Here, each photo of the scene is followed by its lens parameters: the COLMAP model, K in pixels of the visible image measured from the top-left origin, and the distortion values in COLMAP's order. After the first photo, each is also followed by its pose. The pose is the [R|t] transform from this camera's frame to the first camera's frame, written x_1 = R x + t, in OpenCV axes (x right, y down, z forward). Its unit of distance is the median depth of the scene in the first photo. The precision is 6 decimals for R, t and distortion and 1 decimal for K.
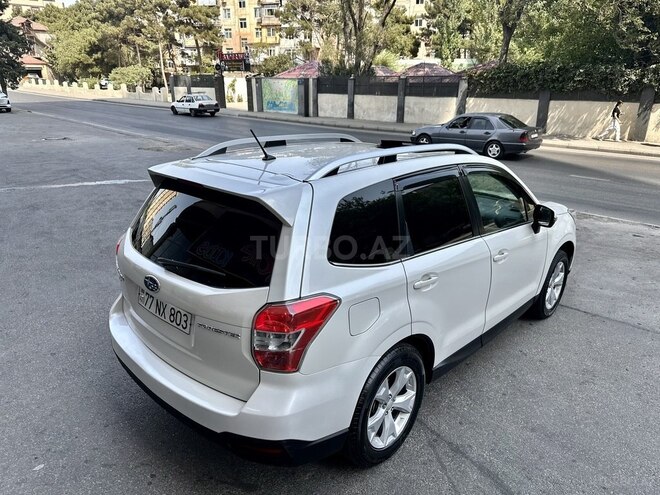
lens RADIAL K [[467.7, 0, 329.2], [0, 467.7, 249.0], [0, 0, 1]] dist [0.007988, -0.008367]
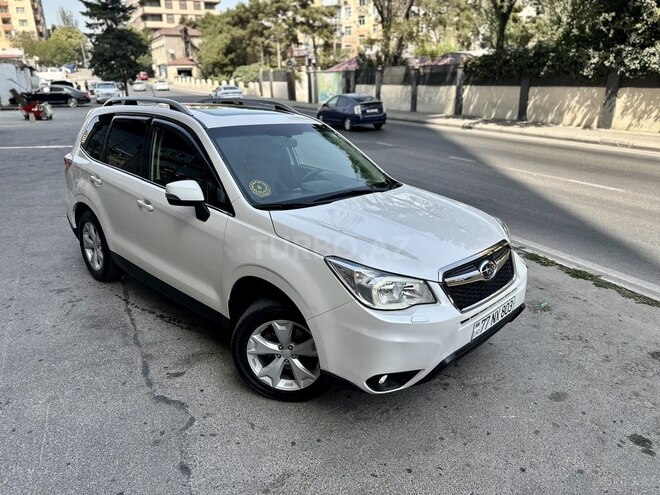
lens RADIAL K [[467.7, 0, 329.2], [0, 467.7, 249.0], [0, 0, 1]] dist [0.007988, -0.008367]
pose [[0.951766, 0.090541, -0.293162, 0.121630], [-0.088479, 0.995871, 0.020315, 0.010644], [0.293791, 0.006603, 0.955847, -0.014433]]
